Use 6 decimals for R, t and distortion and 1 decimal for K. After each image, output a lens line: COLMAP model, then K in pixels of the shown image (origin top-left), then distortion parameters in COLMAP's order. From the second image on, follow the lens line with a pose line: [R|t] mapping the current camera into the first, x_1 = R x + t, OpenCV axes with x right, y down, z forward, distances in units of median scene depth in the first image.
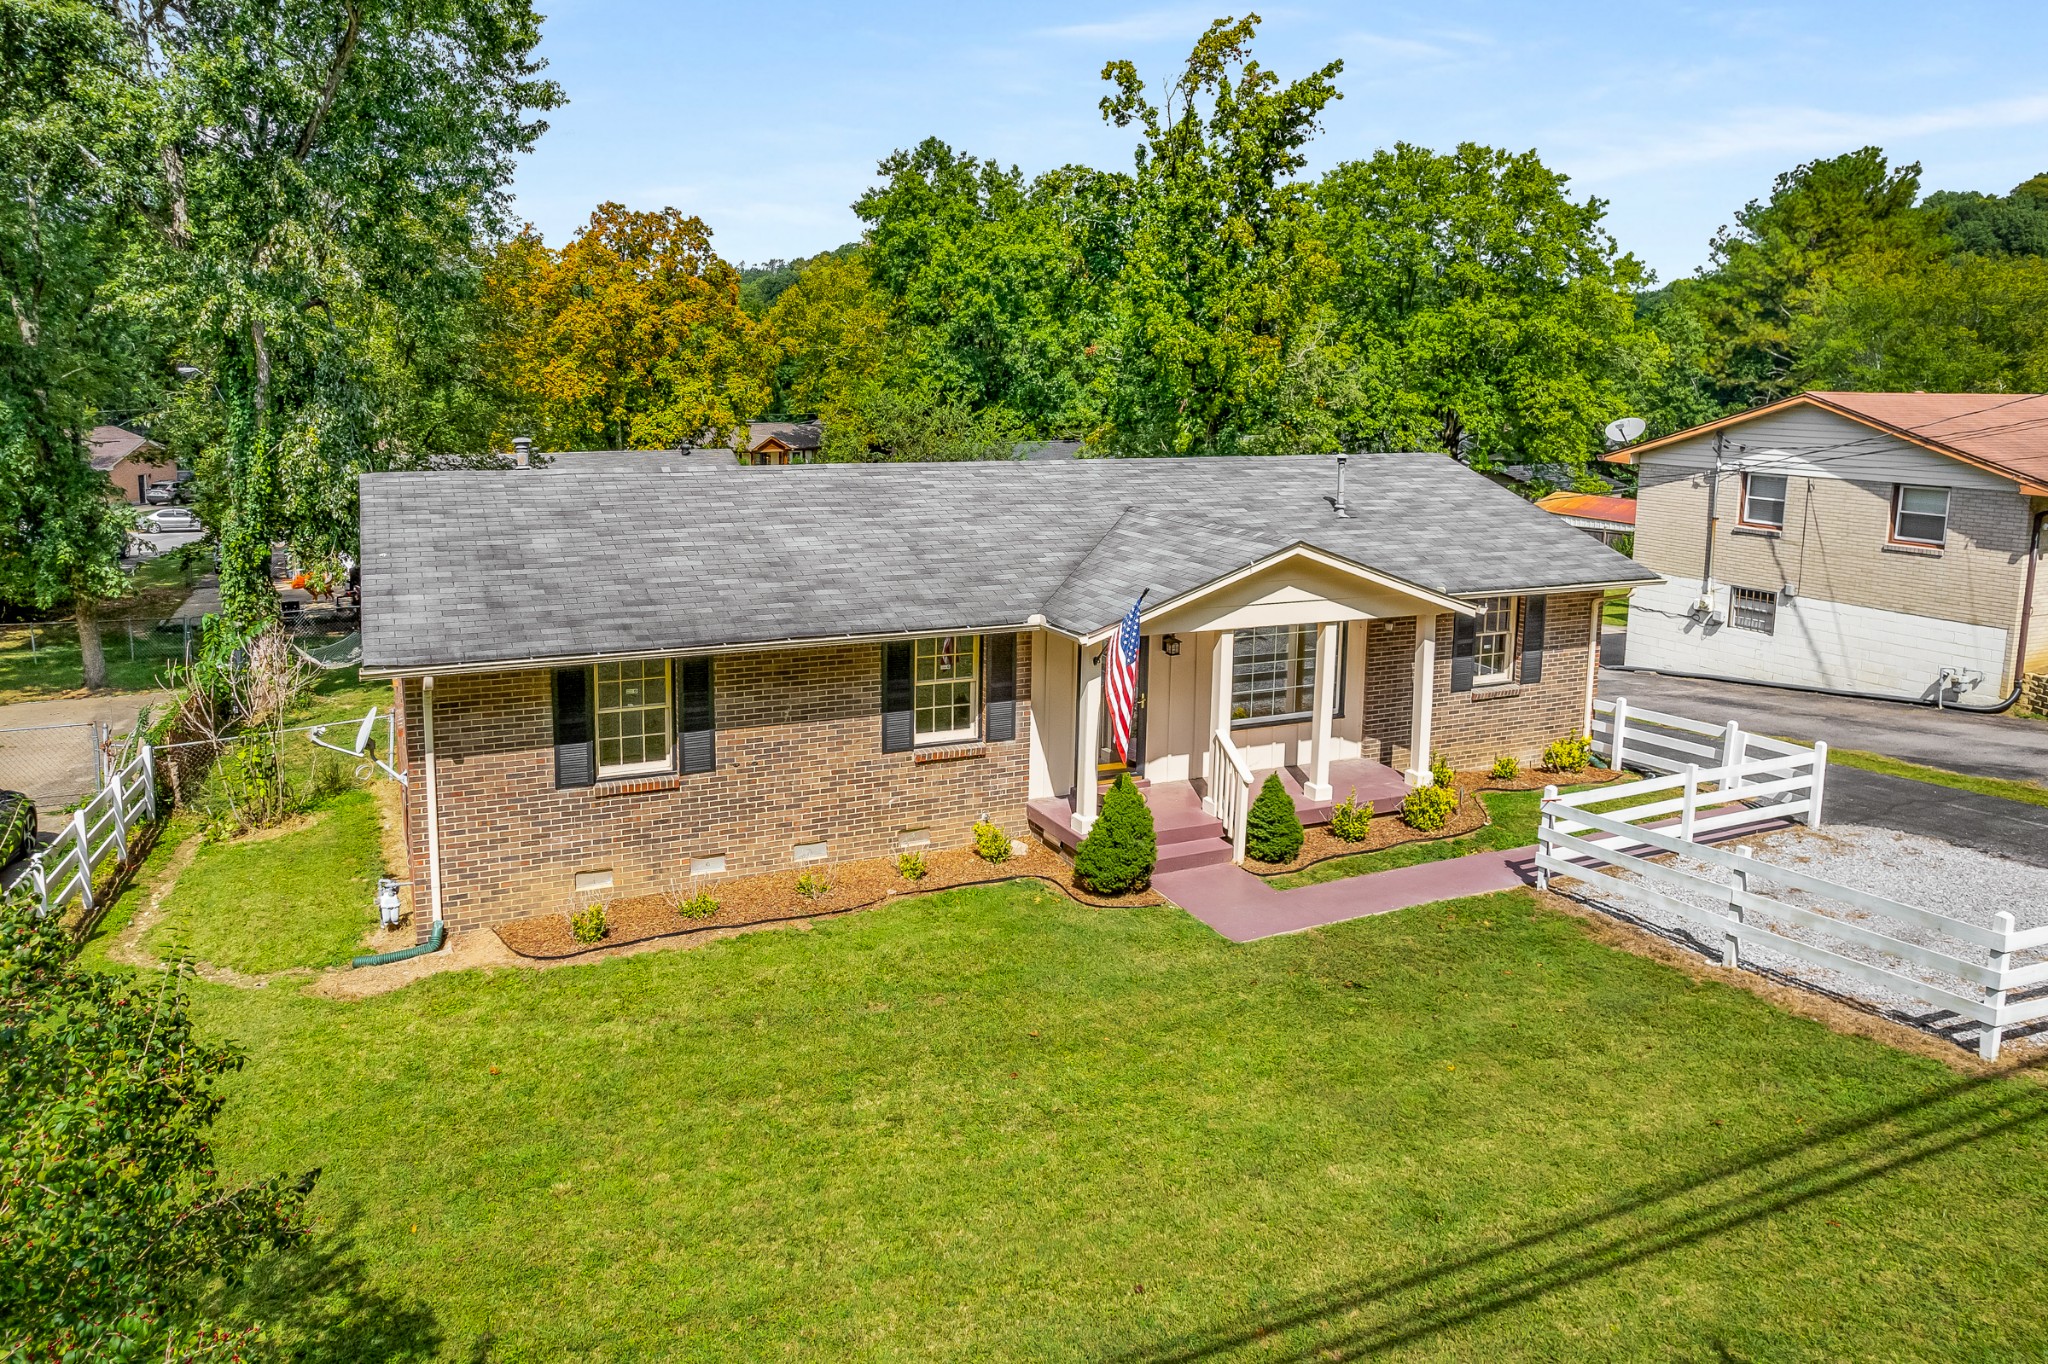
lens RADIAL K [[1358.5, 0, 929.8], [0, 1358.5, 594.3], [0, 0, 1]] dist [-0.062985, 0.077209]
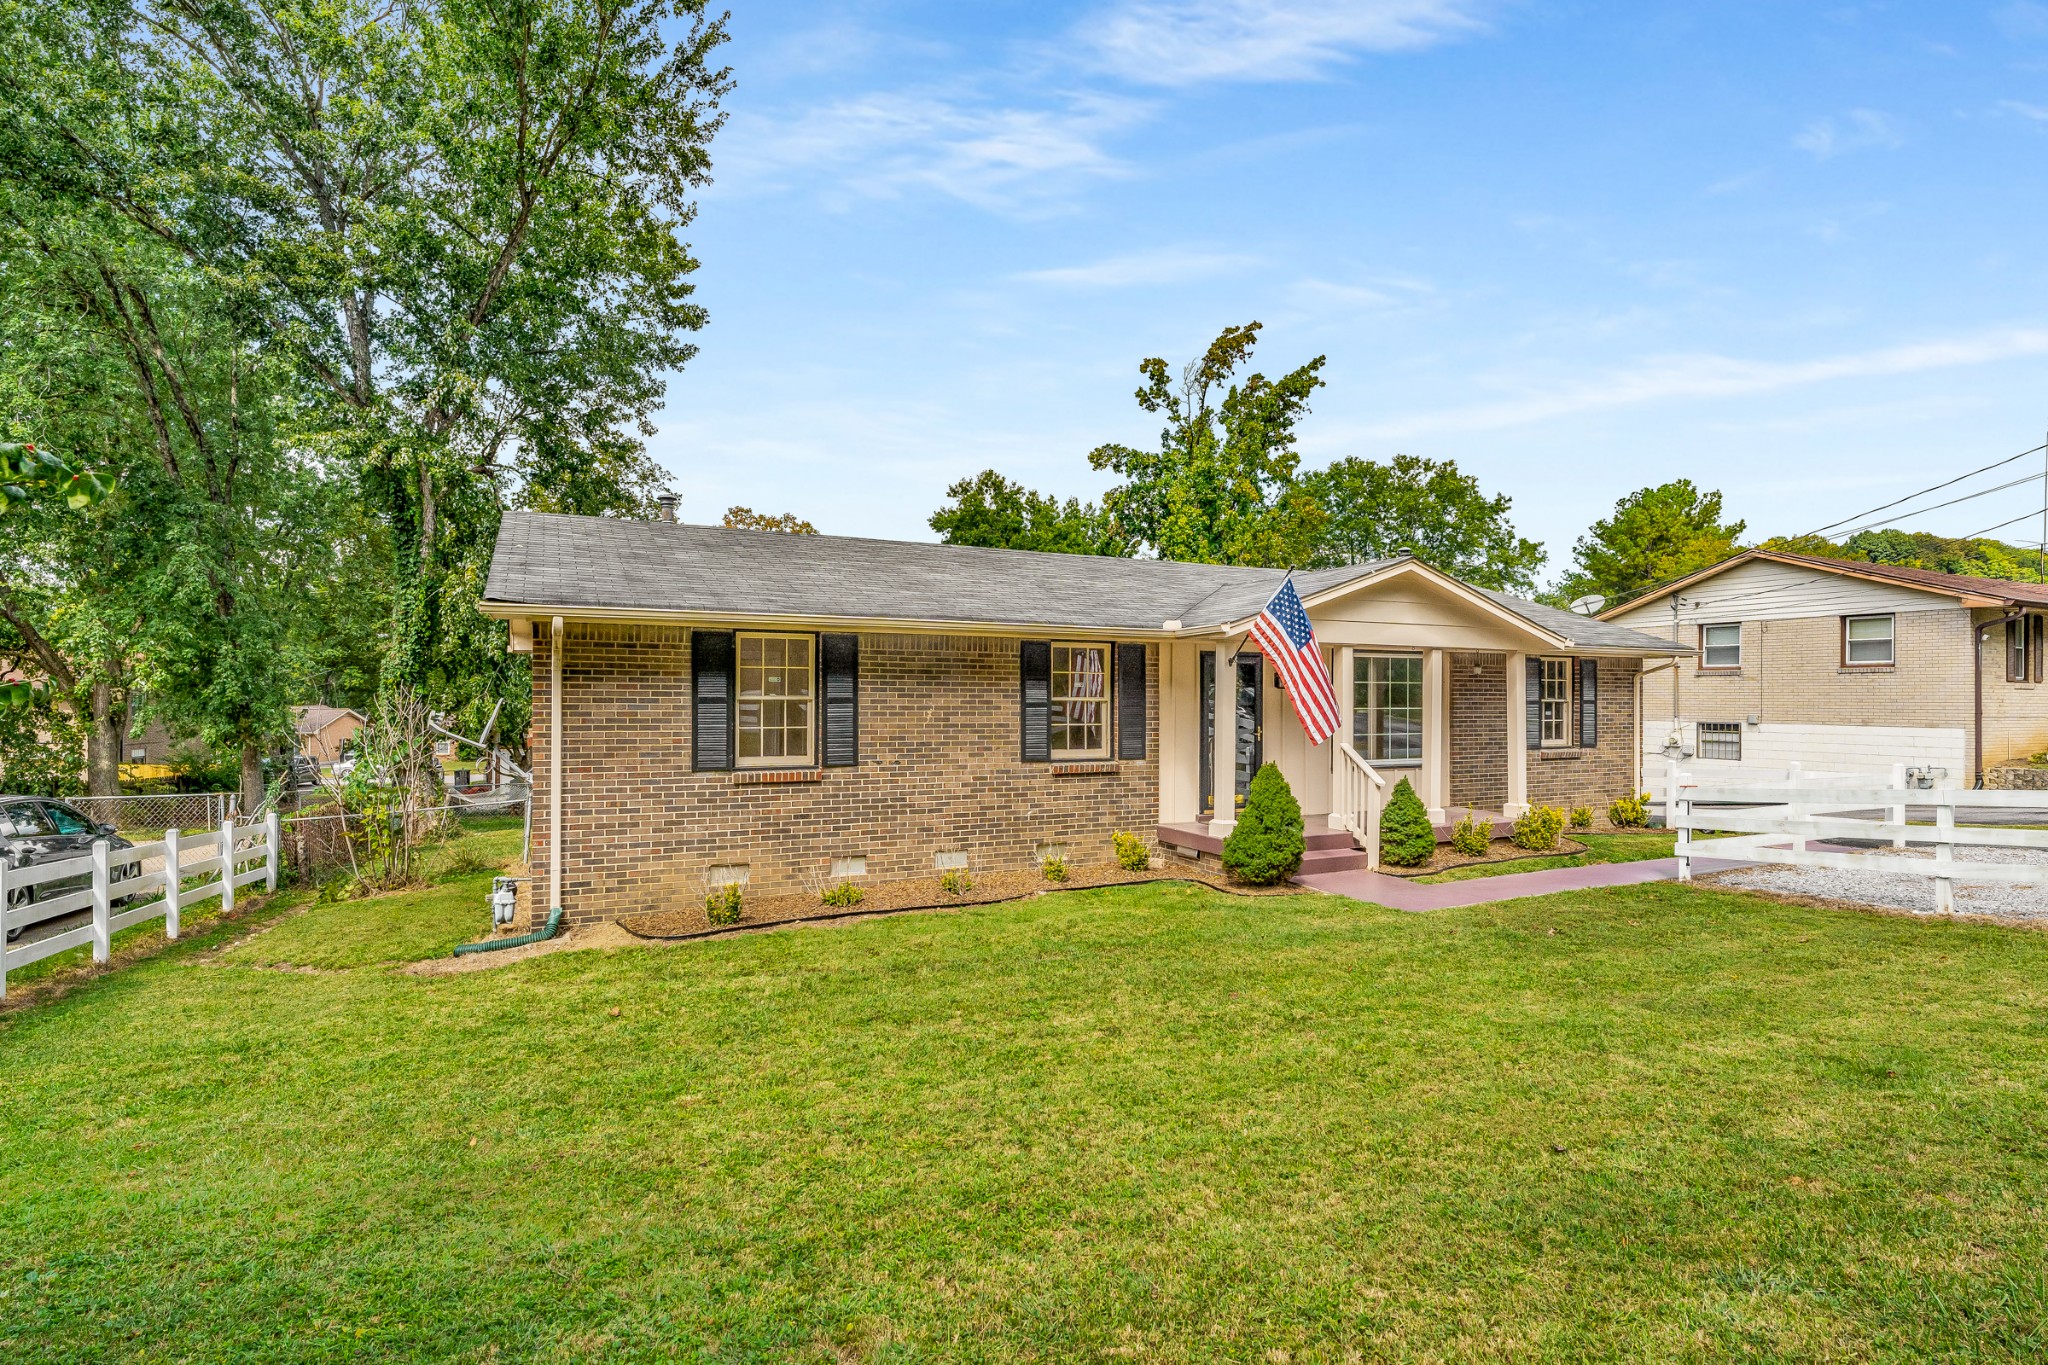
lens RADIAL K [[1018.5, 0, 1029.7], [0, 1018.5, 722.9], [0, 0, 1]] dist [0.003702, 0.000497]
pose [[0.998479, -0.005217, 0.054894, -0.066006], [0.012657, 0.990618, -0.136072, 0.179047], [-0.053669, 0.136560, 0.989177, 0.228860]]
